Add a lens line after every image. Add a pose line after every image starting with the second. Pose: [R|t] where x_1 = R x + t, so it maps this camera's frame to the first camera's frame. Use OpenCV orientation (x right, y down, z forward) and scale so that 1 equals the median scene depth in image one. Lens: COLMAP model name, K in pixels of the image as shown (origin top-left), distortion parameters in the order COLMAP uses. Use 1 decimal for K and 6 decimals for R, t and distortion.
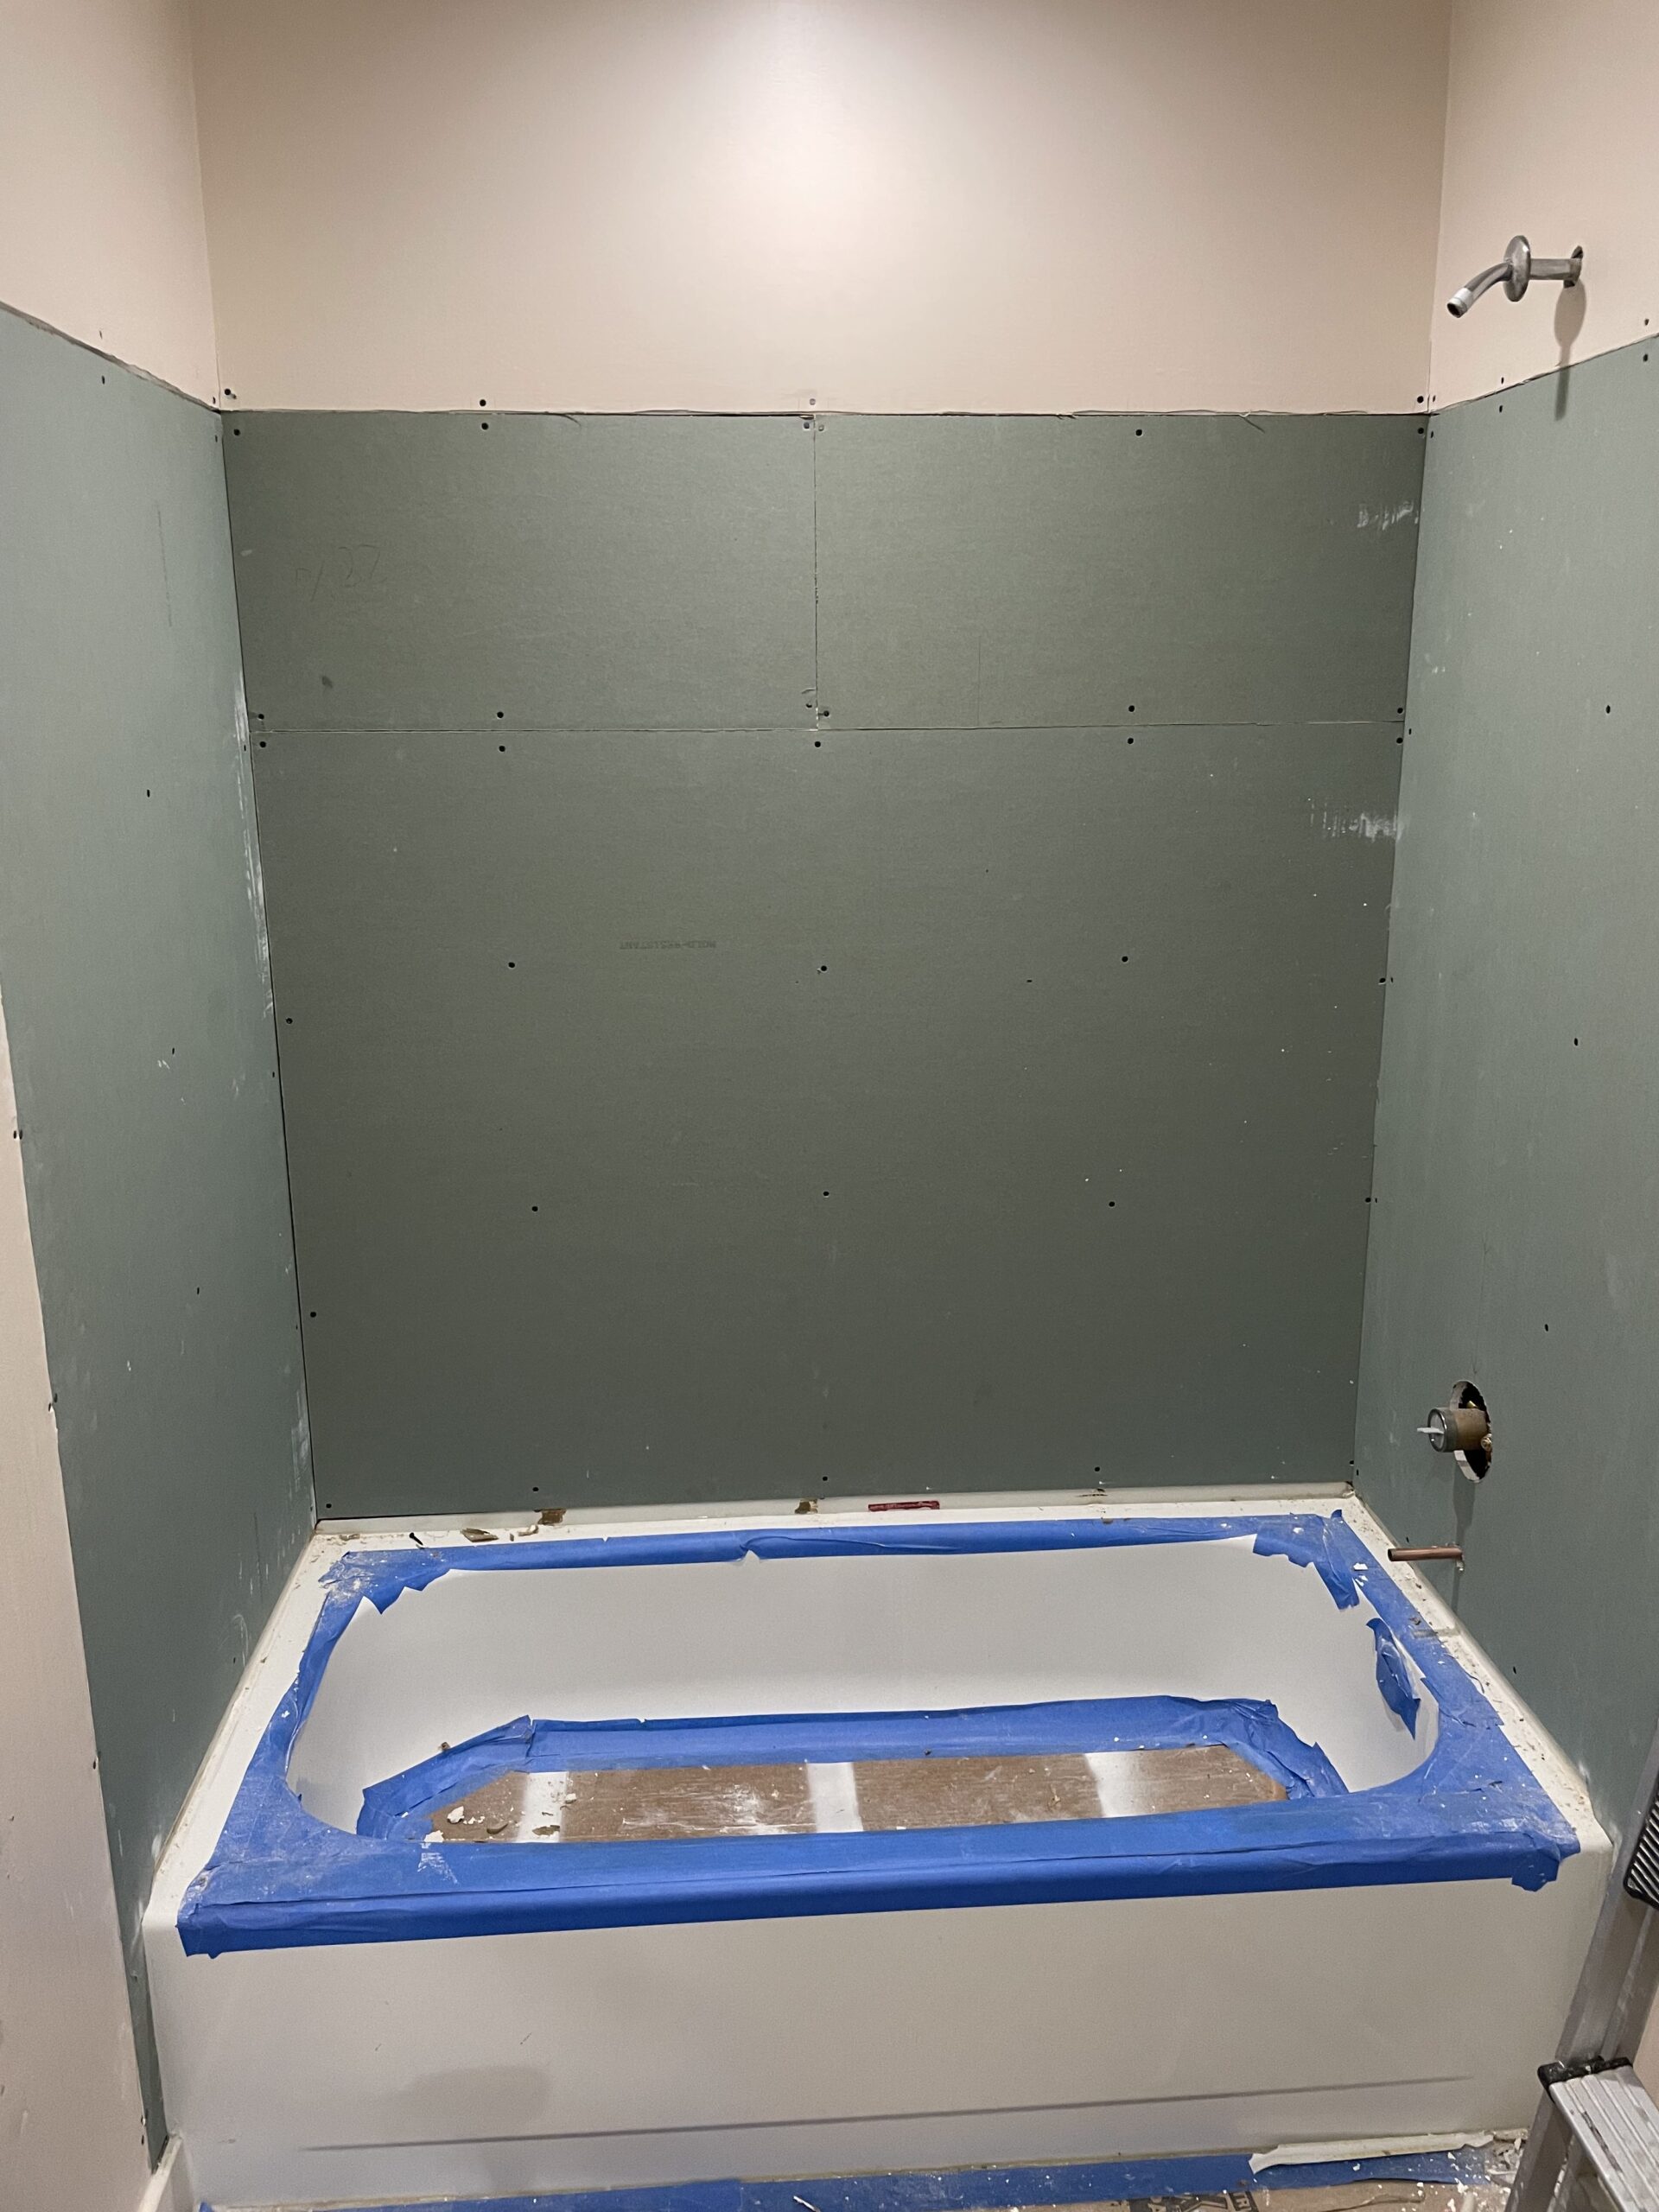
lens RADIAL K [[1694.0, 0, 838.4], [0, 1694.0, 1098.1], [0, 0, 1]] dist [0.091879, -0.145632]
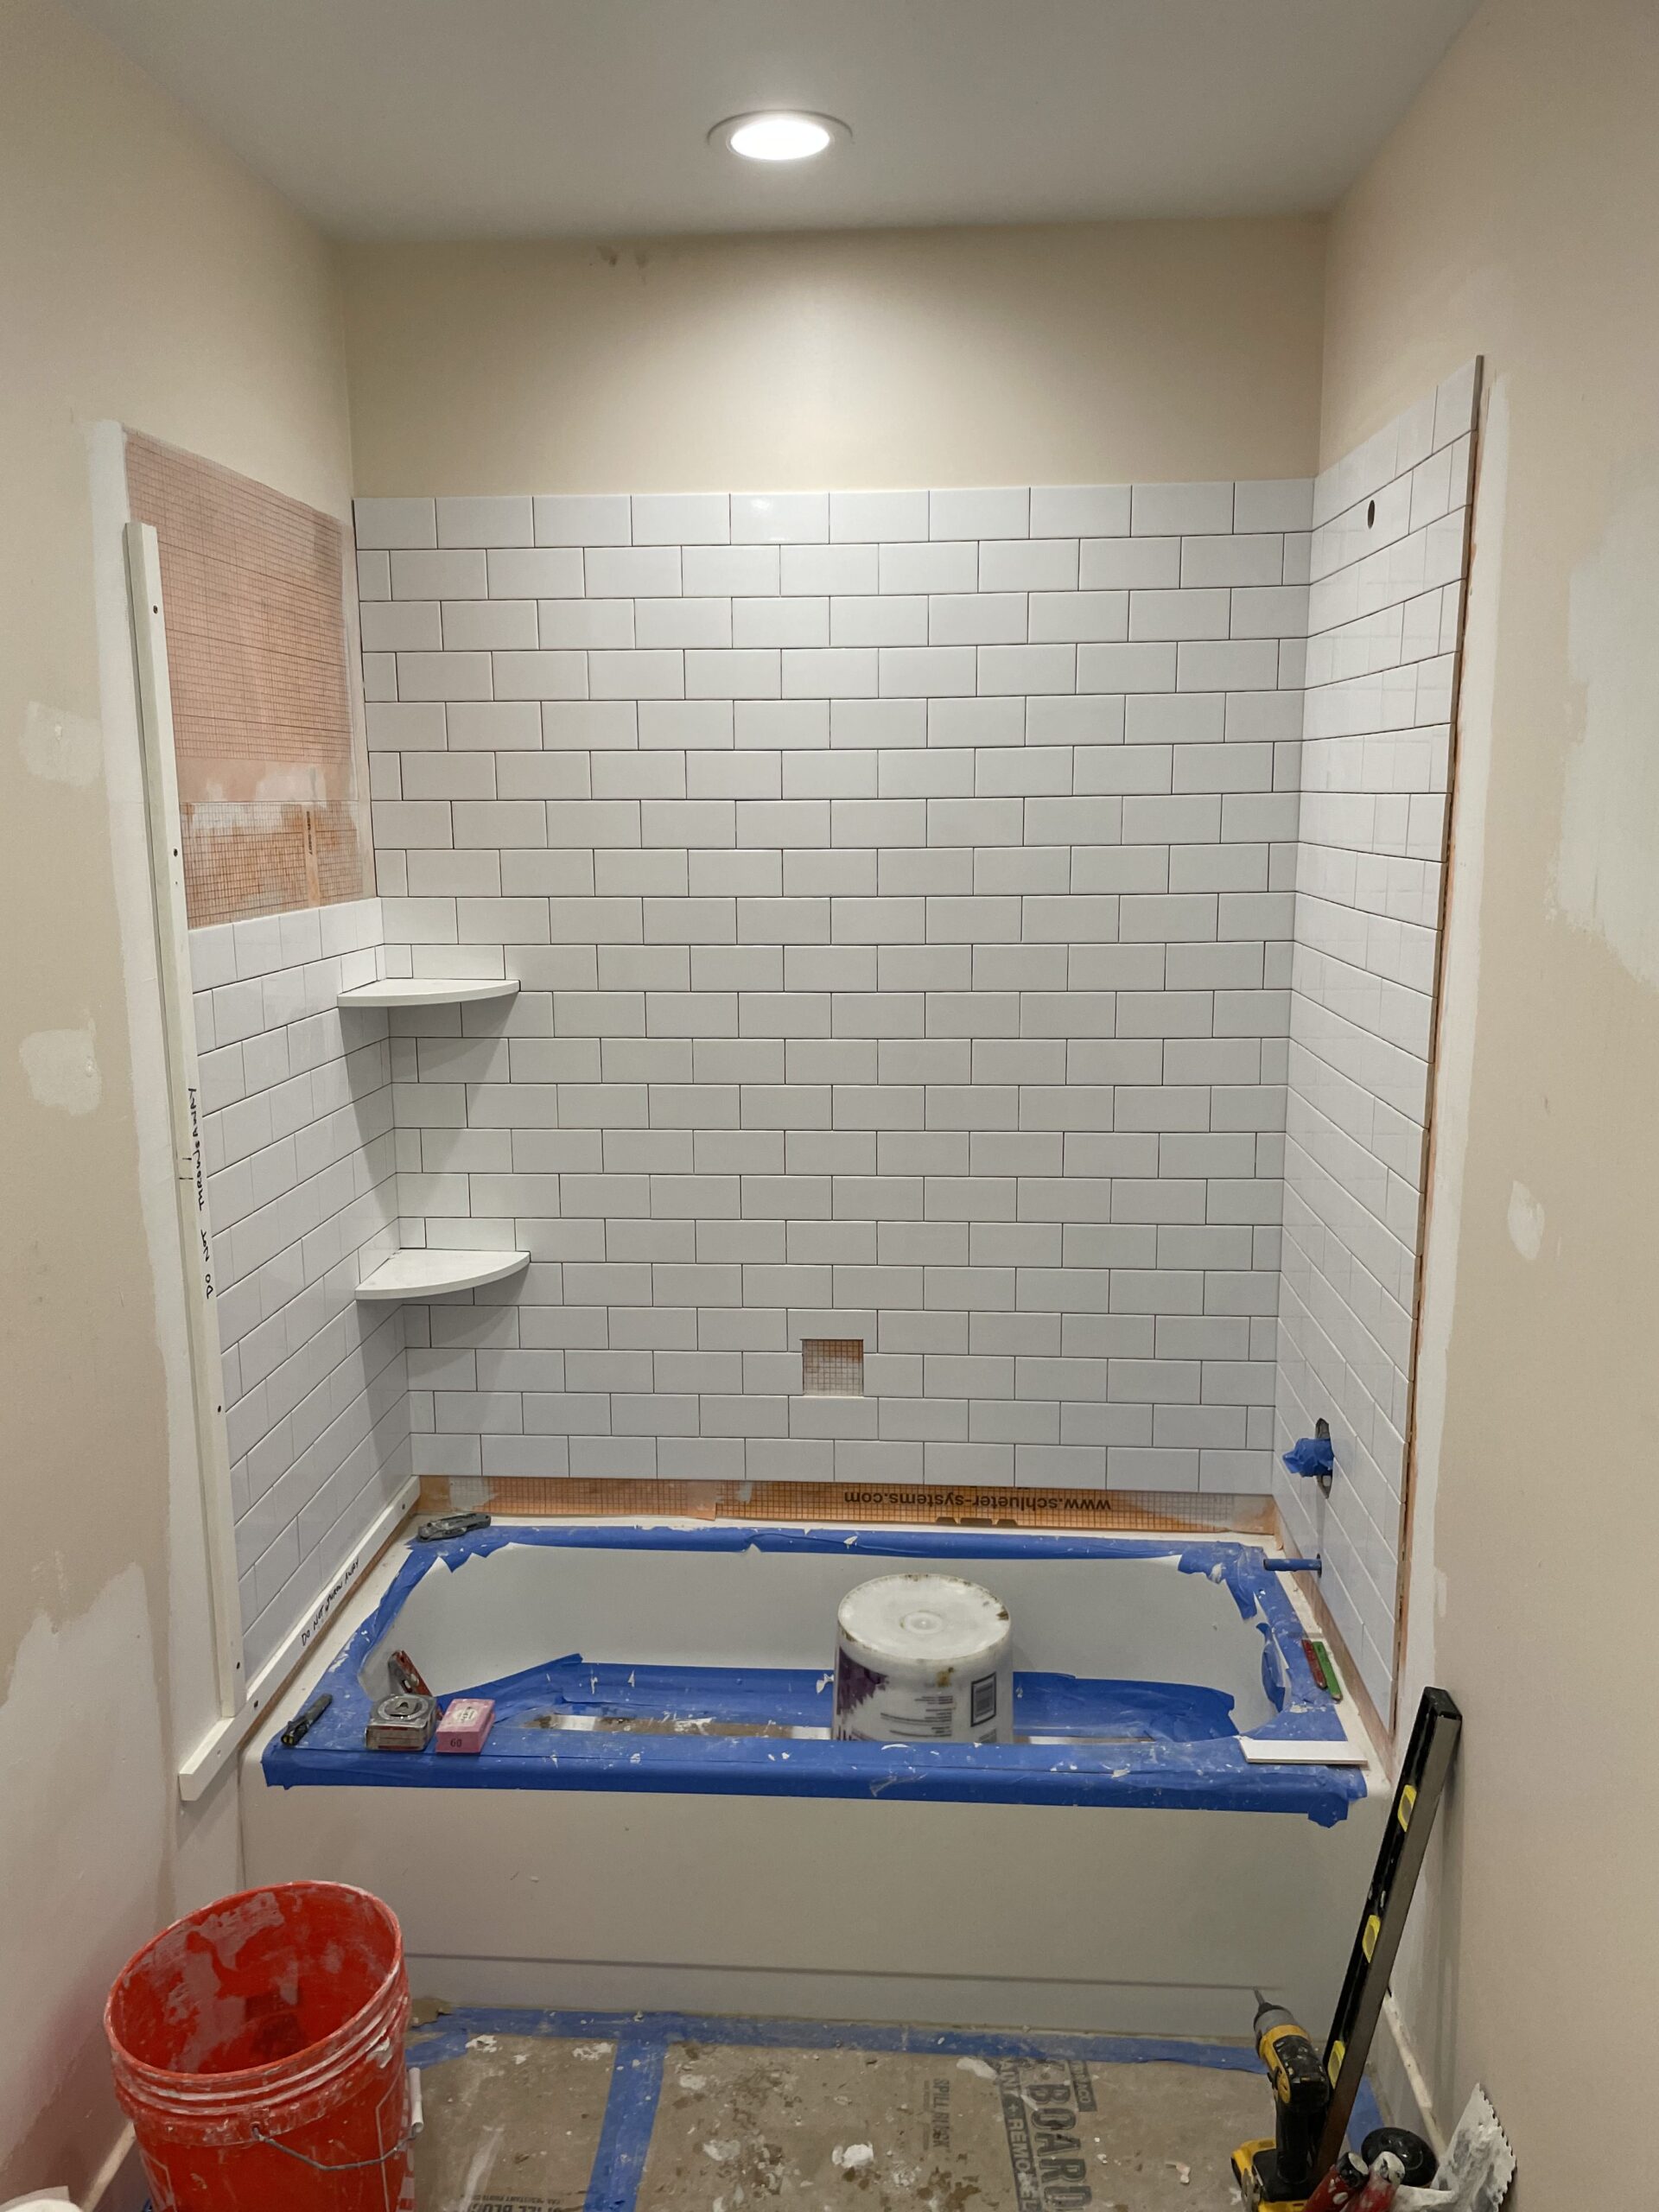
lens RADIAL K [[1710.1, 0, 829.5], [0, 1710.1, 1106.0], [0, 0, 1]] dist [0.093895, -0.141598]
pose [[0.991309, 0.020443, -0.129954, 0.167055], [-0.028815, 0.997605, -0.062873, 0.032289], [0.128358, 0.066071, 0.989525, -0.241928]]
